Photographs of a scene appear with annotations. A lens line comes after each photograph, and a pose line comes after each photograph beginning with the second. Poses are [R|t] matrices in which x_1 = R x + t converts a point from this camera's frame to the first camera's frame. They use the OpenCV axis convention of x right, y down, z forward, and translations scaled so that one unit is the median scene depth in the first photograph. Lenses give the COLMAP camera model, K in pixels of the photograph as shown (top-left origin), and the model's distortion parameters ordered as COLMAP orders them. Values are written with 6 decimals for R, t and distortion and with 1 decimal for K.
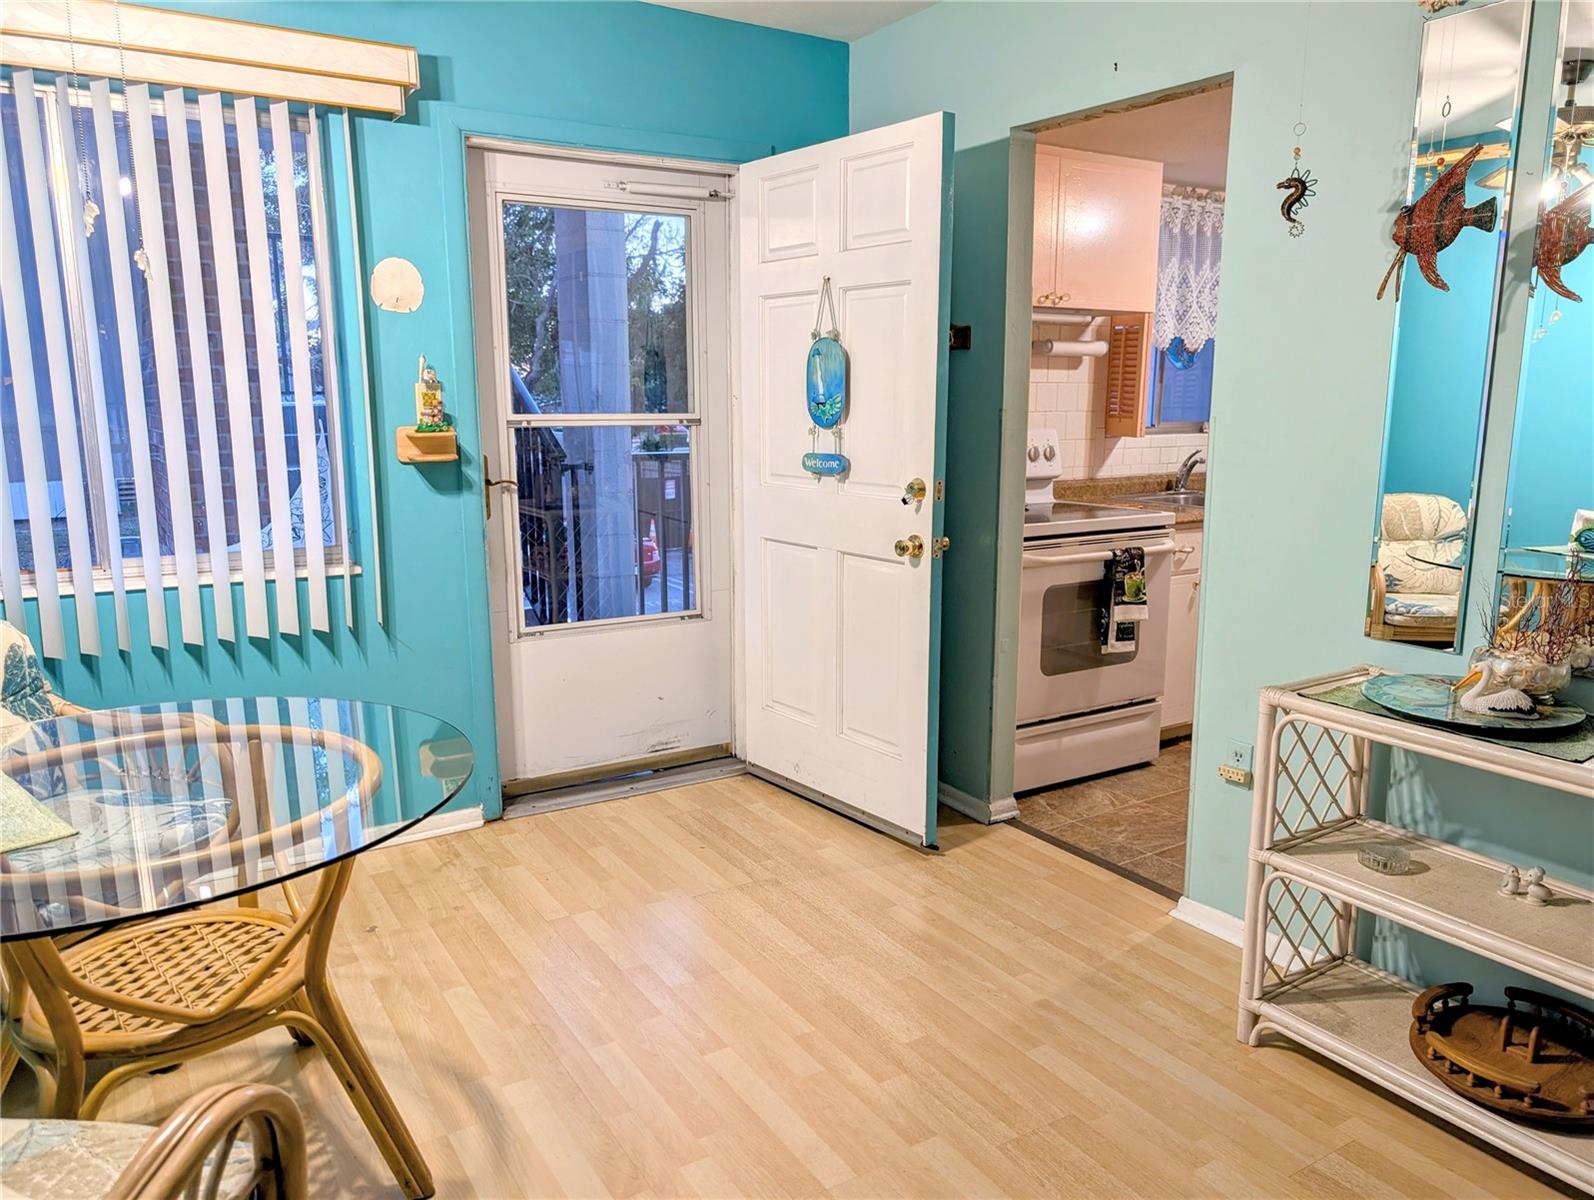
lens RADIAL K [[1149.4, 0, 800.2], [0, 1149.4, 618.8], [0, 0, 1]] dist [0.012210, -0.003714]
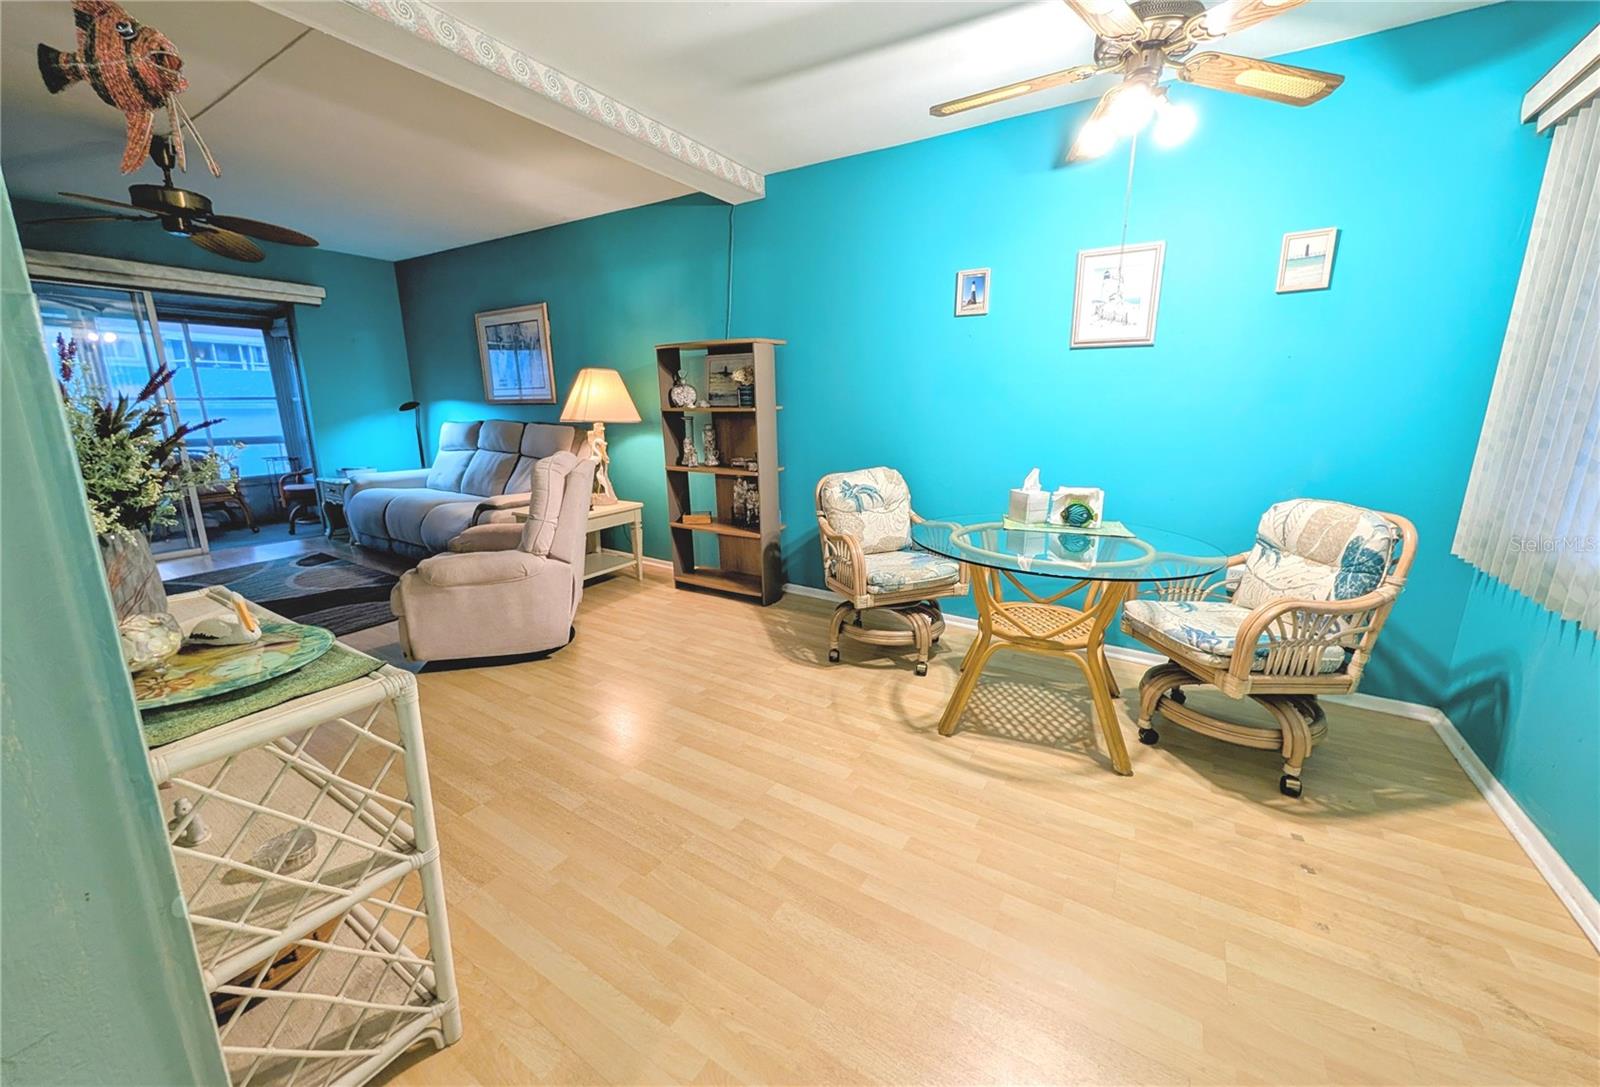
lens RADIAL K [[604.5, 0, 799.1], [0, 604.5, 533.8], [0, 0, 1]] dist [-0.000524, -0.000003]
pose [[-0.905344, 0.087263, -0.415617, 0.217469], [-0.086380, 0.920365, 0.381402, -0.158024], [0.415801, 0.381201, -0.825709, 0.989273]]
